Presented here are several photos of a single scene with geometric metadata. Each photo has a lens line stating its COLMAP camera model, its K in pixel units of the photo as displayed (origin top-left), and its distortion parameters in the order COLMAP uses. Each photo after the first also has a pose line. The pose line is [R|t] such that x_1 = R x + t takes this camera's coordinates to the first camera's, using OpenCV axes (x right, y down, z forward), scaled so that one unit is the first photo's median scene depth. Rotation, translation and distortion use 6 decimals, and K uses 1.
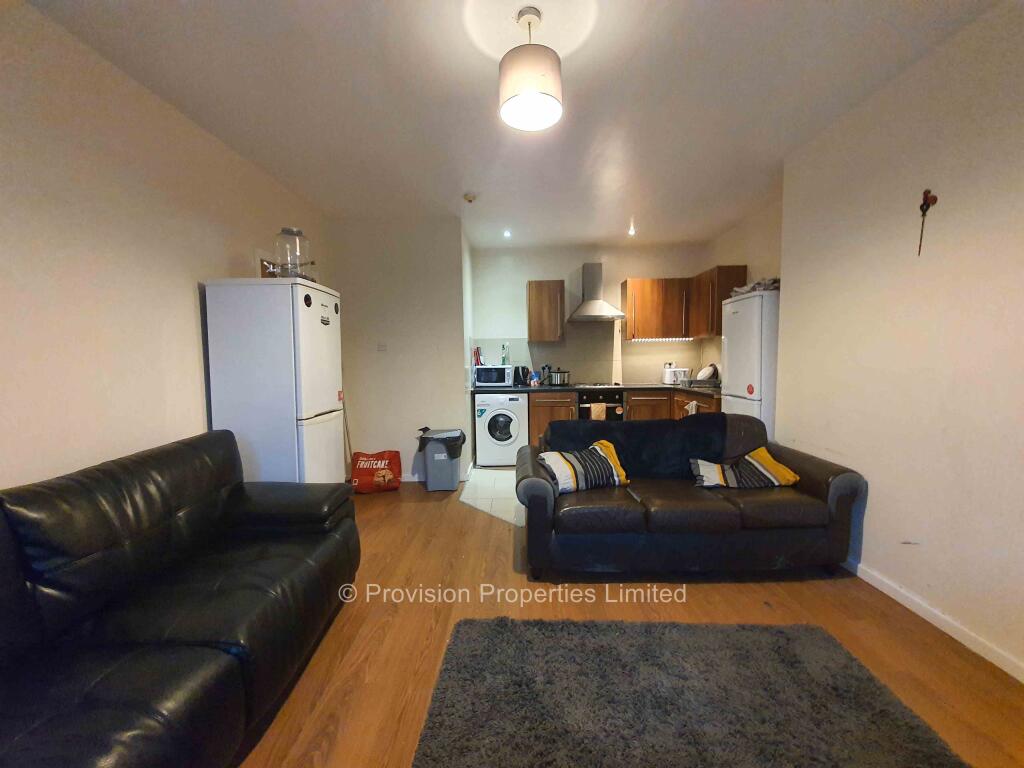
lens RADIAL K [[409.2, 0, 512.0], [0, 409.2, 384.0], [0, 0, 1]] dist [-0.001018, -0.011351]
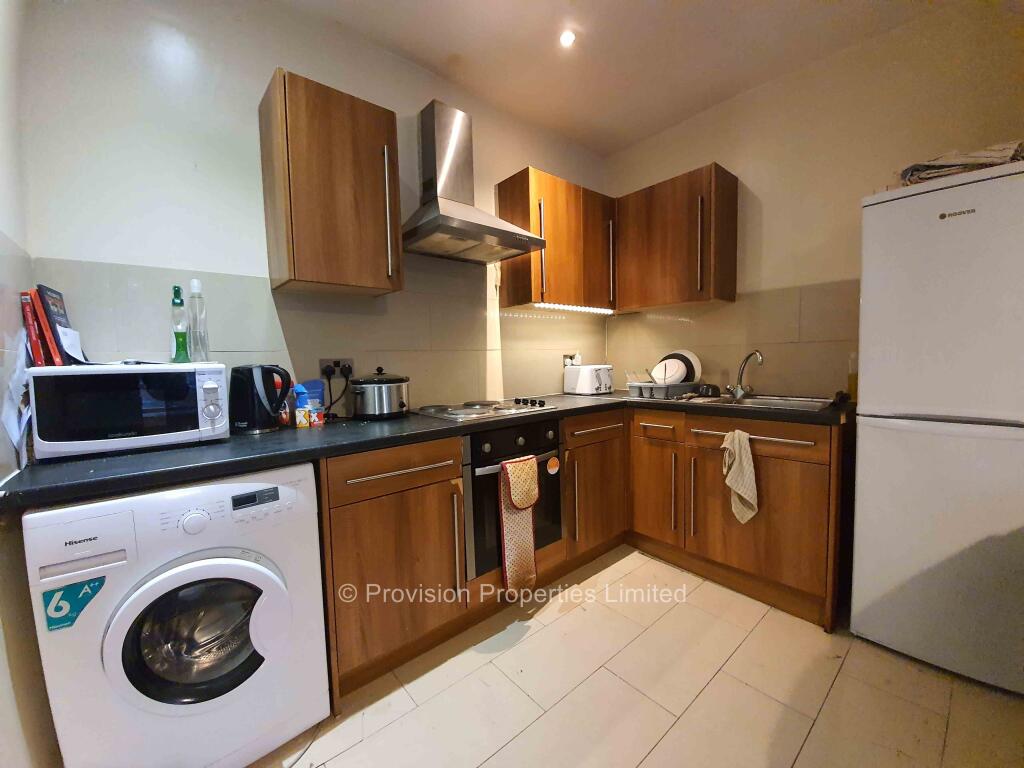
lens RADIAL K [[409.2, 0, 512.0], [0, 409.2, 384.0], [0, 0, 1]] dist [-0.001018, -0.011351]
pose [[0.751114, -0.044595, 0.658664, -0.035865], [0.054914, 0.998479, 0.004981, -0.021741], [-0.657884, 0.032429, 0.752420, 0.676305]]
